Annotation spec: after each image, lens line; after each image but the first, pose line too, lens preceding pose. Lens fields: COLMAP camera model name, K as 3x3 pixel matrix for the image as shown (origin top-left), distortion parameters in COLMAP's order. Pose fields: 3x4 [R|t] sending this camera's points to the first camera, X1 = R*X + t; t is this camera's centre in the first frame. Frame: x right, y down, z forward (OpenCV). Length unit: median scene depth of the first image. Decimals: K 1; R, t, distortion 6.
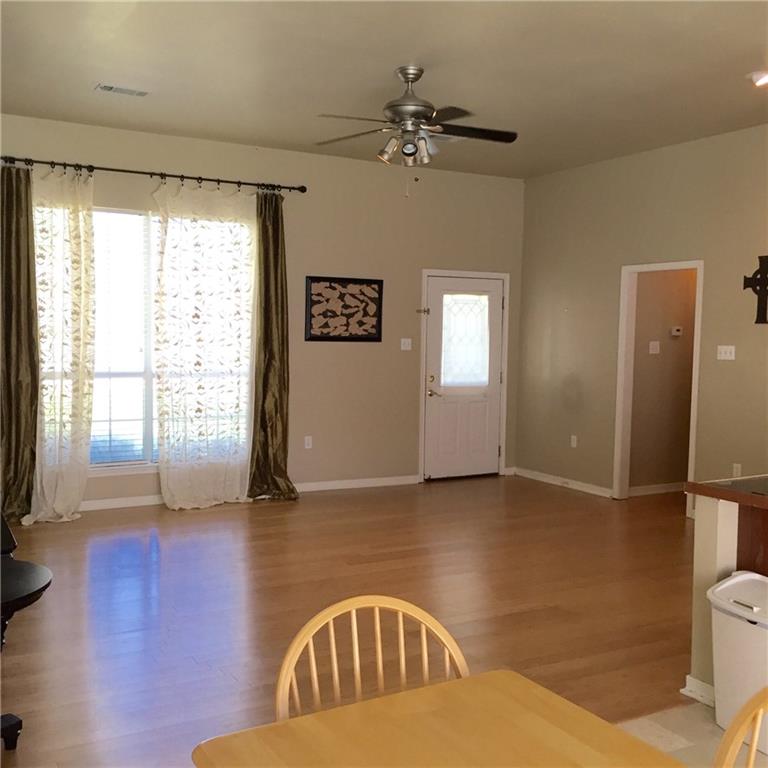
lens RADIAL K [[887.2, 0, 393.6], [0, 887.2, 380.2], [0, 0, 1]] dist [0.070062, -0.066911]
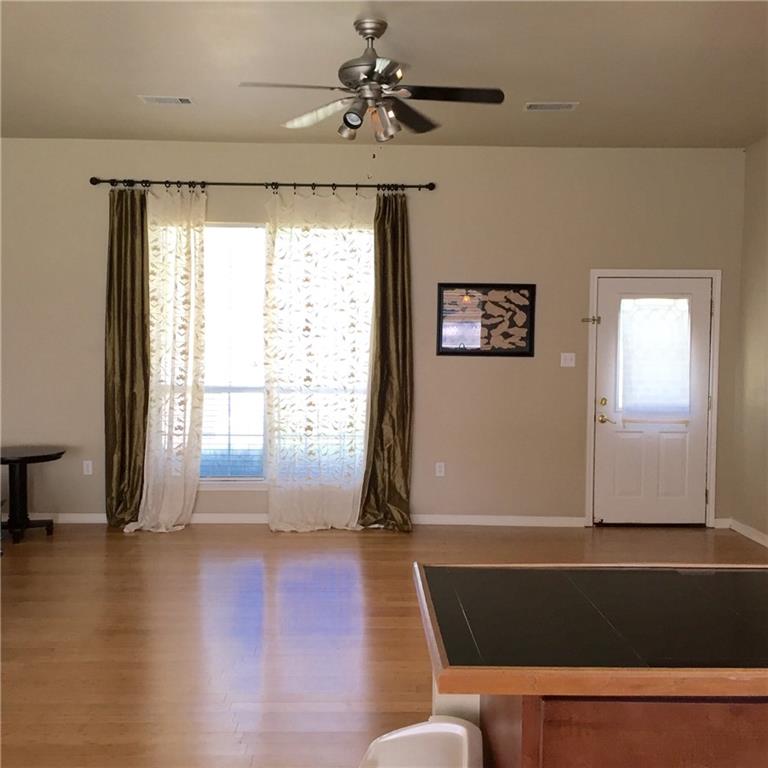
lens RADIAL K [[887.2, 0, 393.6], [0, 887.2, 380.2], [0, 0, 1]] dist [0.070062, -0.066911]
pose [[0.876714, 0.013102, -0.480834, 0.306596], [-0.023766, 0.999588, -0.016096, -0.004128], [0.480425, 0.025539, 0.876664, 0.205724]]
